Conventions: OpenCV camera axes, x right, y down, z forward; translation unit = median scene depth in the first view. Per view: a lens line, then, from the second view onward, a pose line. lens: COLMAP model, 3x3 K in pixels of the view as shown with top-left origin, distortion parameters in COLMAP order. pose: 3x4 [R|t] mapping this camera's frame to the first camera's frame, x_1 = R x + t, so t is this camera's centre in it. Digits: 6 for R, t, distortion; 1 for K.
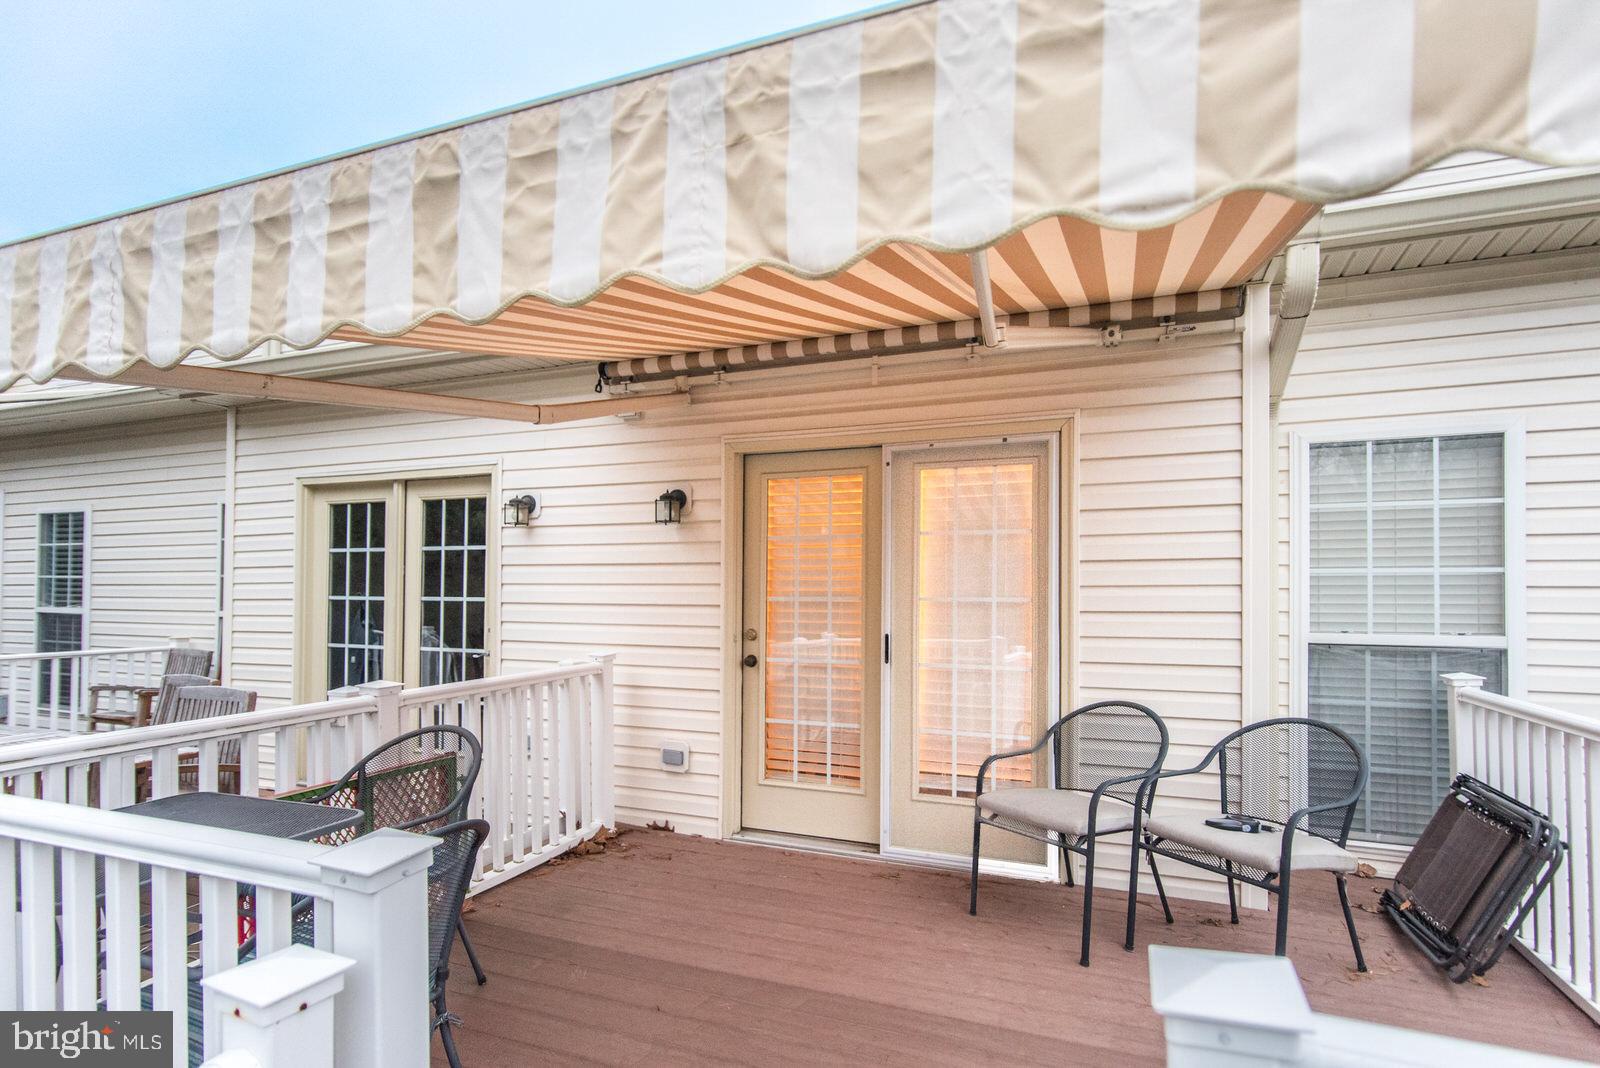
lens RADIAL K [[784.4, 0, 798.4], [0, 784.4, 535.7], [0, 0, 1]] dist [-0.003618, -0.001893]
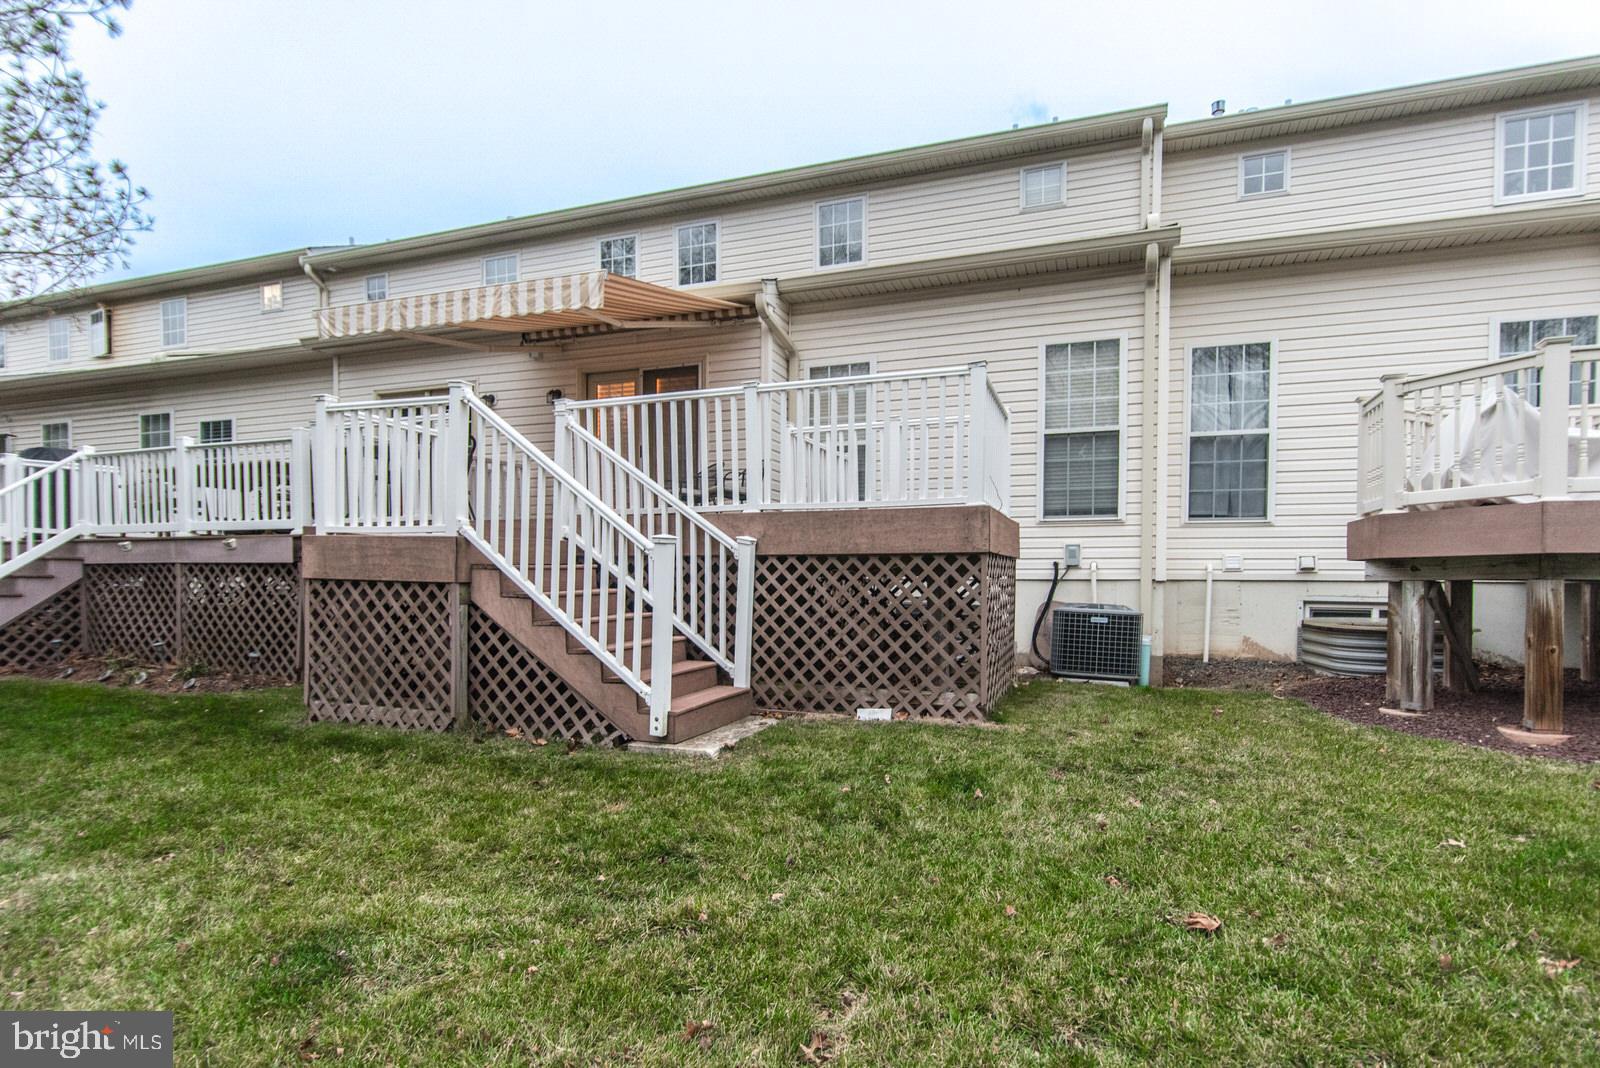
lens RADIAL K [[784.4, 0, 799.4], [0, 784.4, 542.5], [0, 0, 1]] dist [-0.003618, -0.001893]
pose [[0.999502, 0.004838, 0.031183, 0.543362], [-0.005495, 0.999764, 0.021018, 0.375982], [-0.031074, -0.021179, 0.999293, -1.470017]]
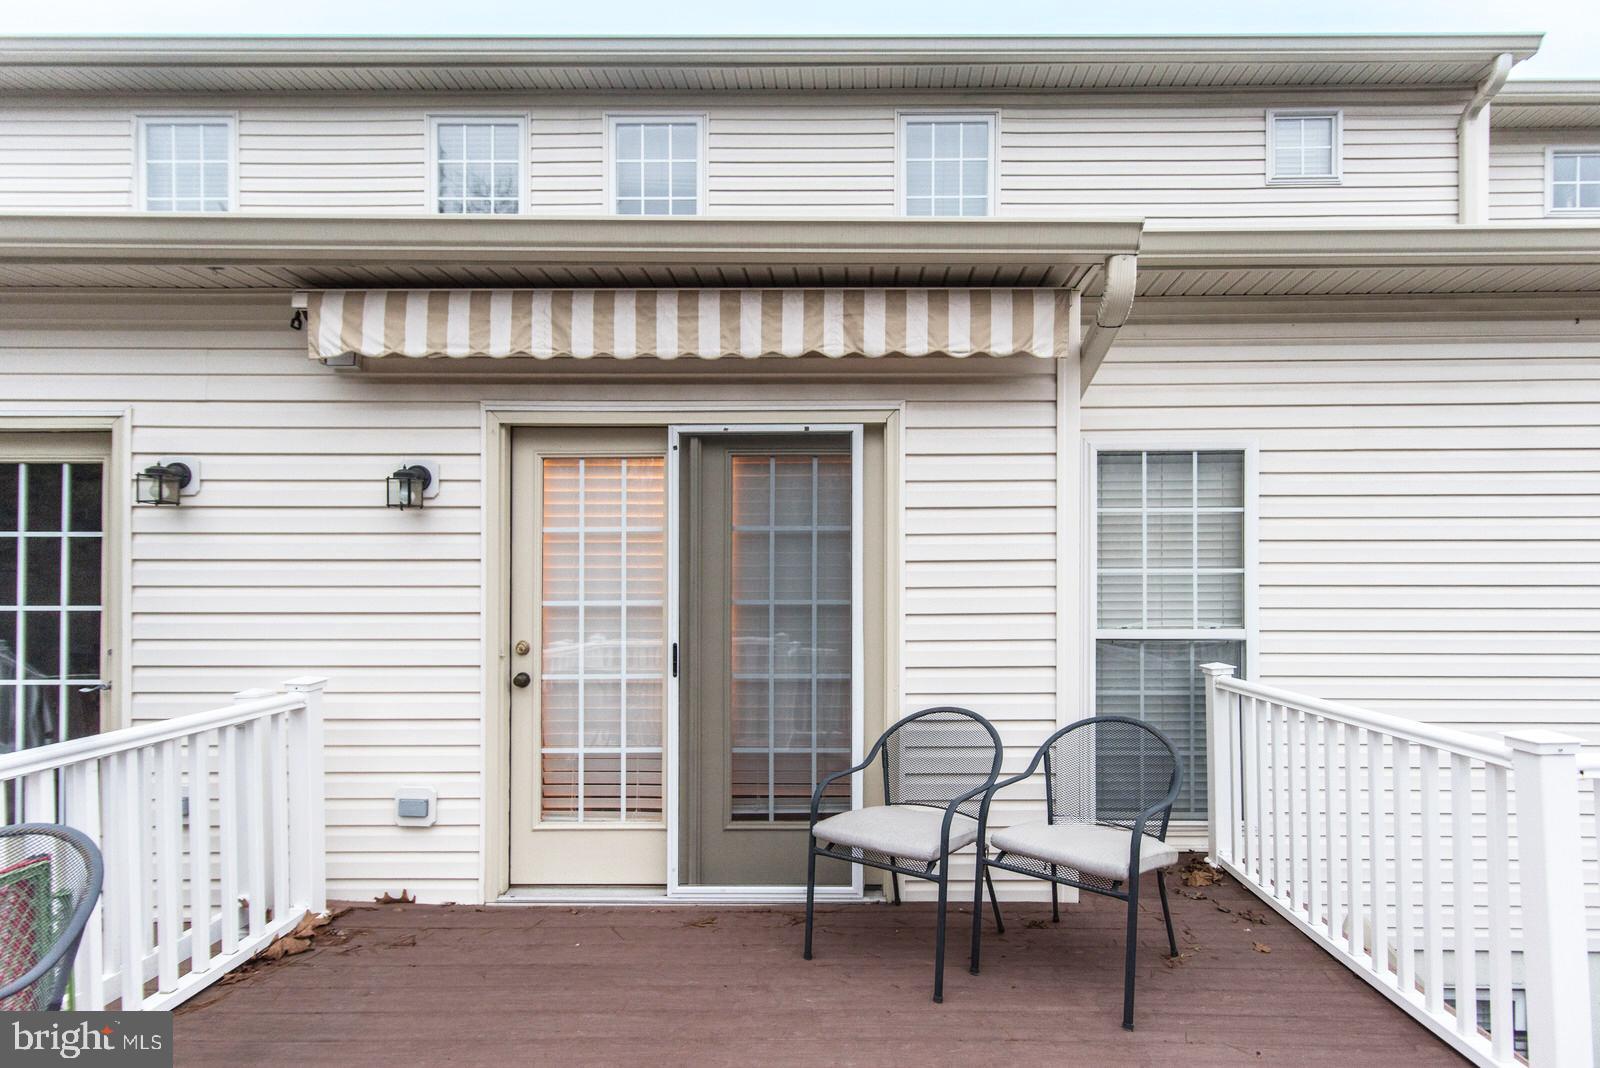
lens RADIAL K [[748.6, 0, 807.6], [0, 748.6, 543.8], [0, 0, 1]] dist [0.004416, -0.000315]
pose [[0.928125, 0.008059, 0.372180, -0.086808], [-0.020417, 0.999363, 0.029274, -0.012979], [-0.371707, -0.034768, 0.927699, 0.192300]]
